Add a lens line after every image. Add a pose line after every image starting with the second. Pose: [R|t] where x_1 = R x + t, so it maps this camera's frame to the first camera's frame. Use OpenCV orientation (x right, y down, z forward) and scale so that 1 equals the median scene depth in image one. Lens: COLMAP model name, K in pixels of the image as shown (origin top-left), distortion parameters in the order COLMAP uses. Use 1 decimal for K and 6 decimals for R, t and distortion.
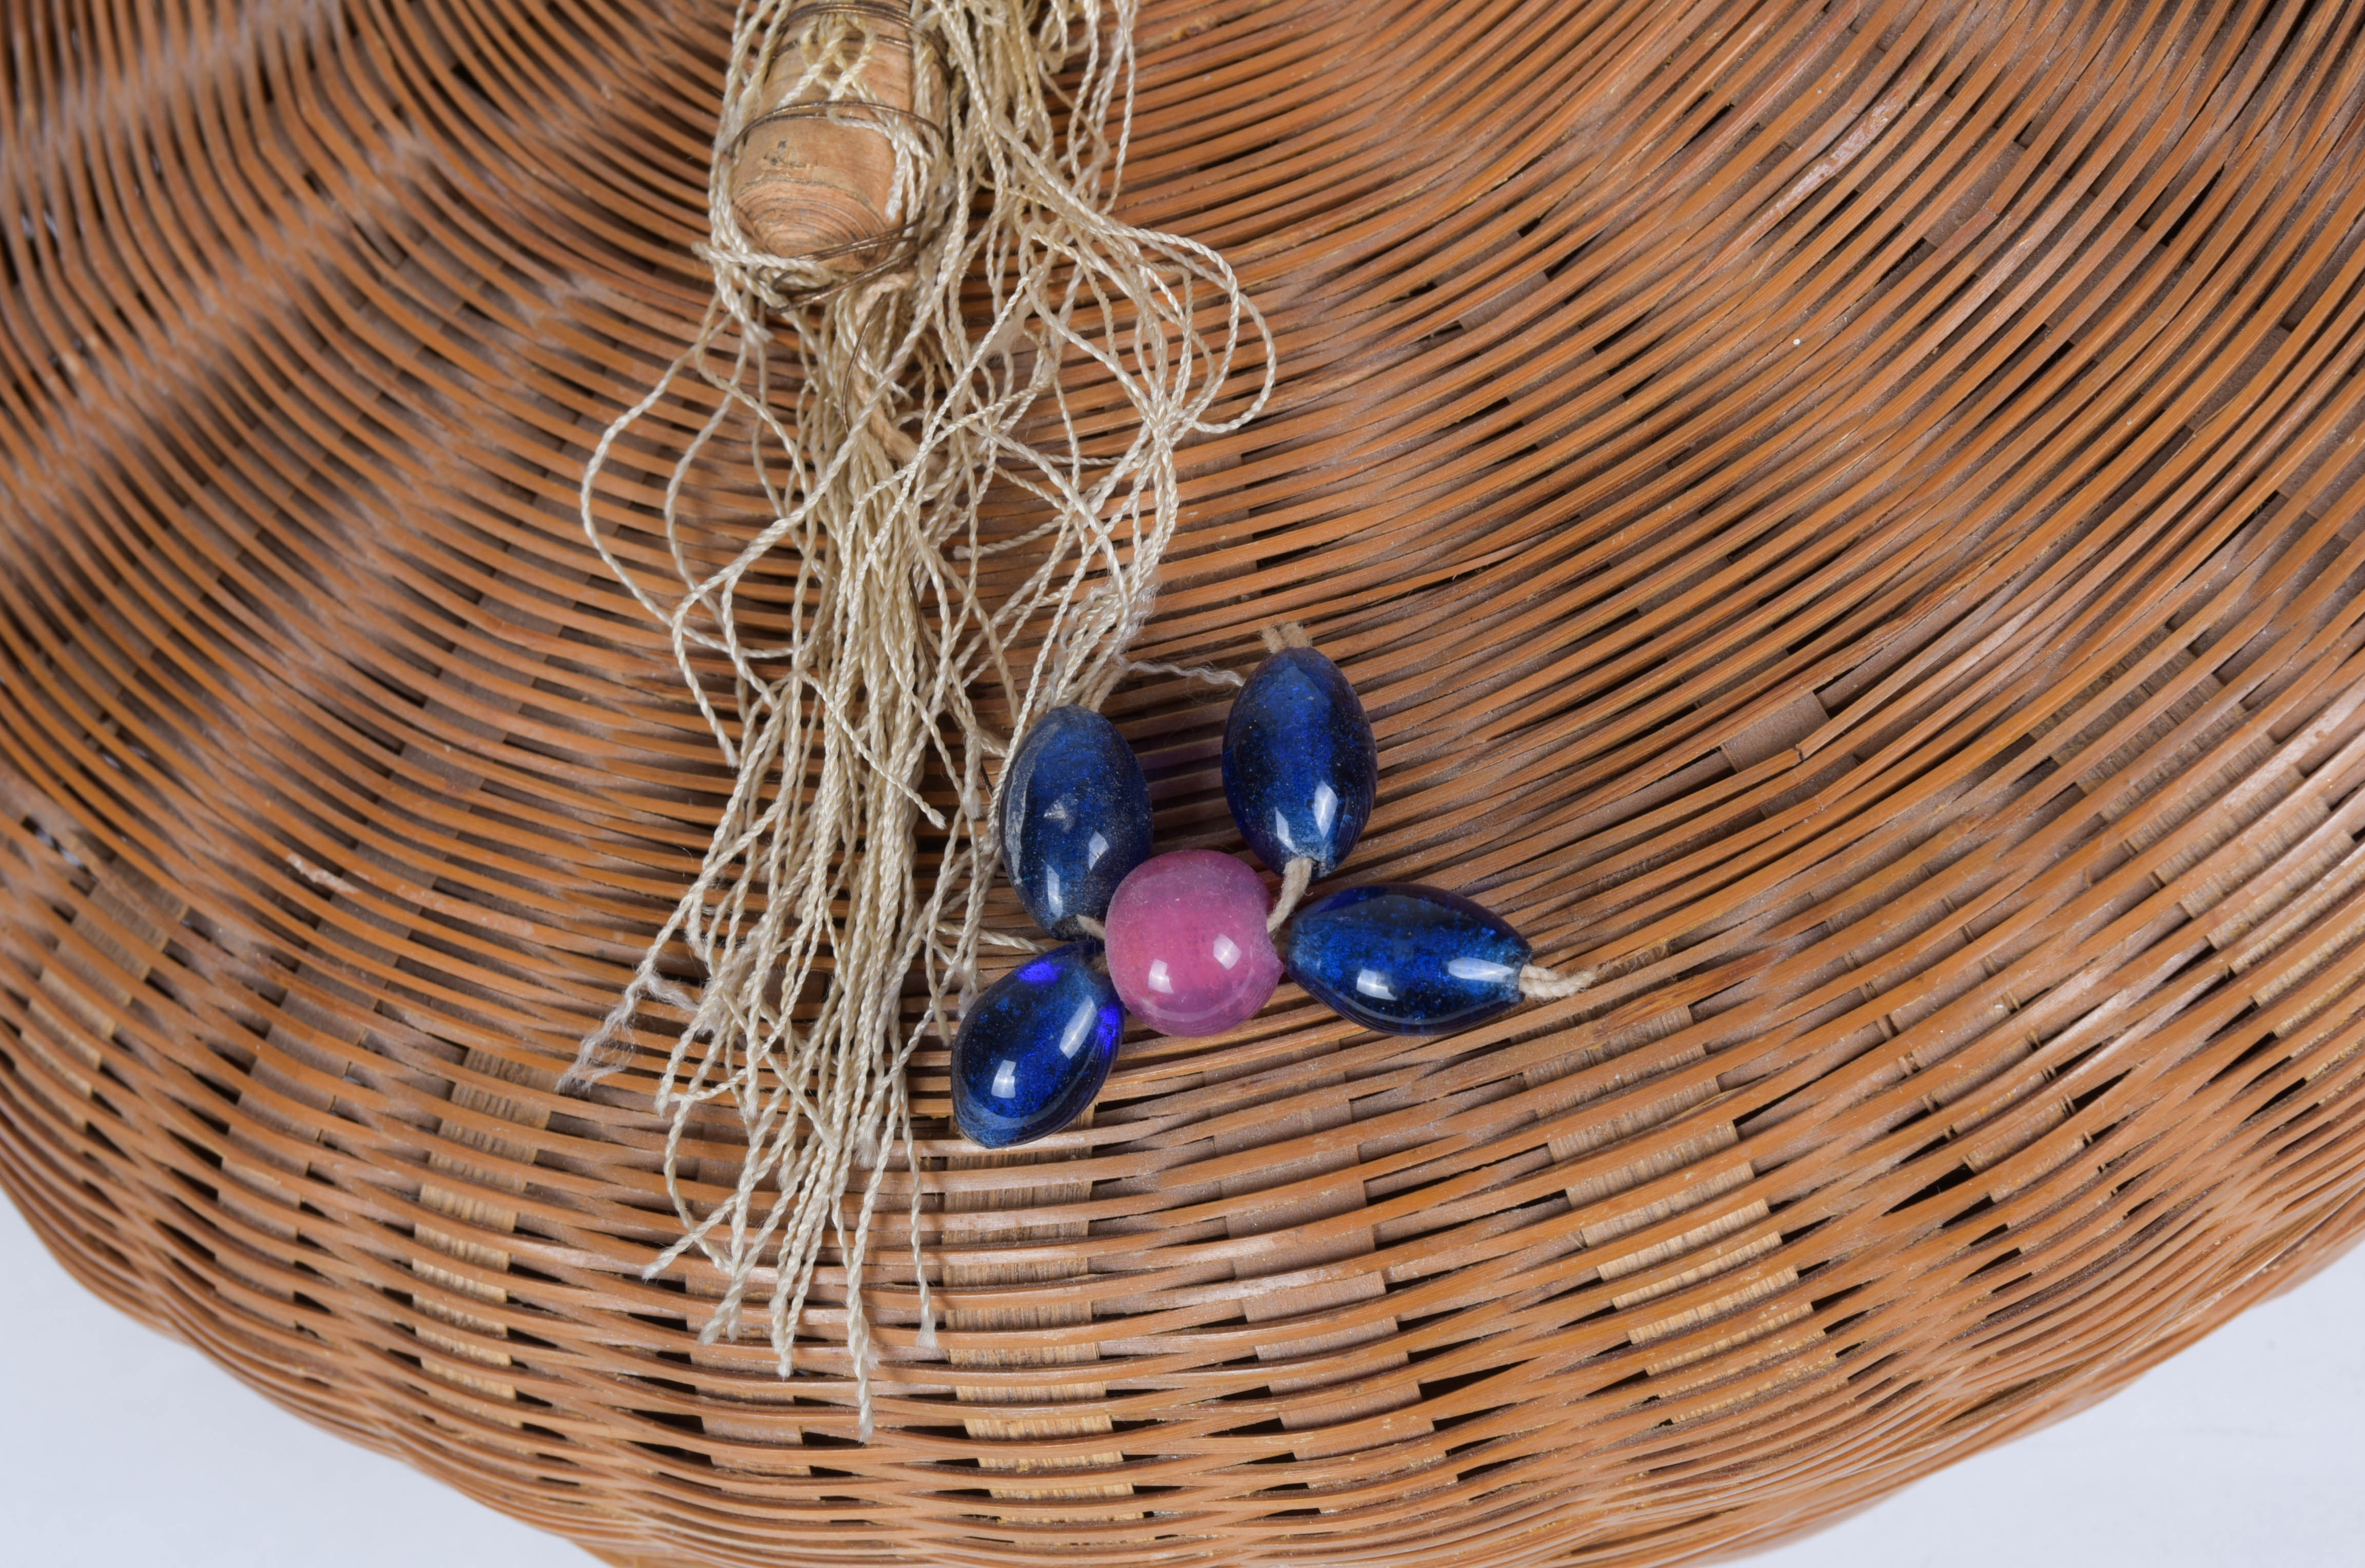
lens RADIAL K [[4254.9, 0, 1176.9], [0, 4254.9, 786.3], [0, 0, 1]] dist [-0.010854, 0.000000]
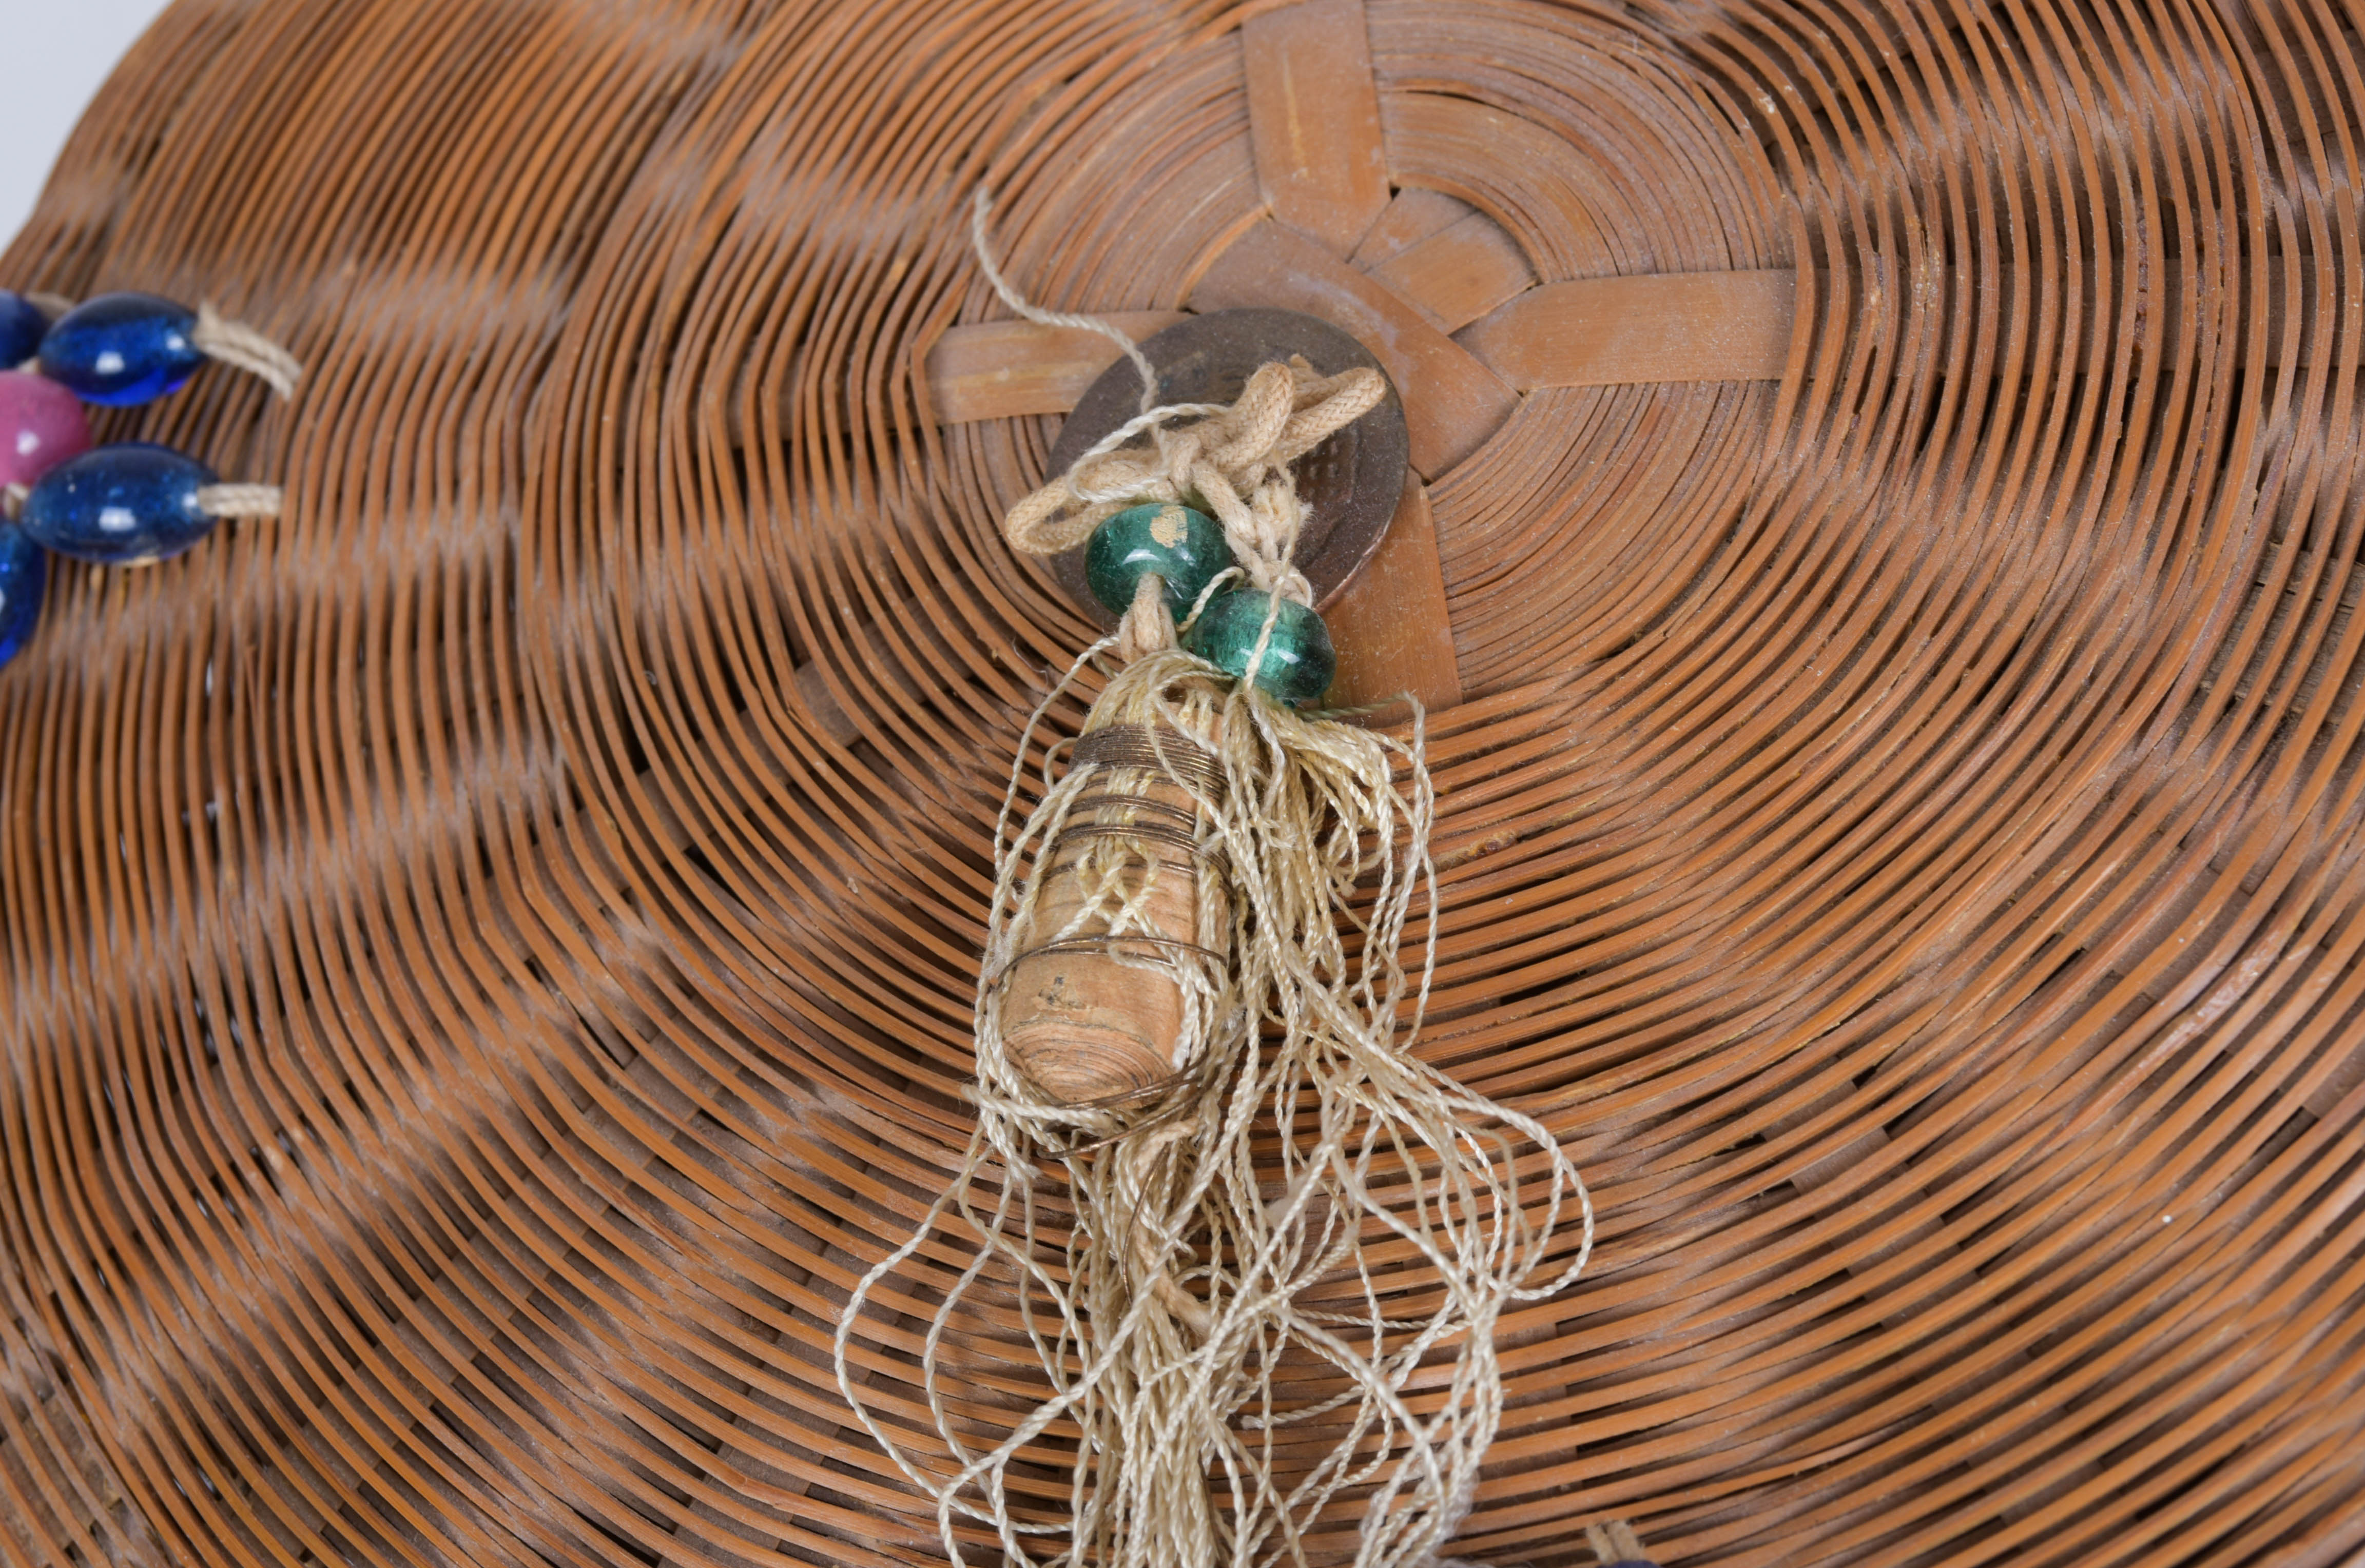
lens RADIAL K [[4254.9, 0, 1188.0], [0, 4254.9, 780.7], [0, 0, 1]] dist [-0.010854, 0.000000]
pose [[0.999947, 0.002114, -0.010098, -0.054946], [-0.003038, 0.995712, -0.092454, -0.108061], [0.009859, 0.092480, 0.995666, 0.067085]]
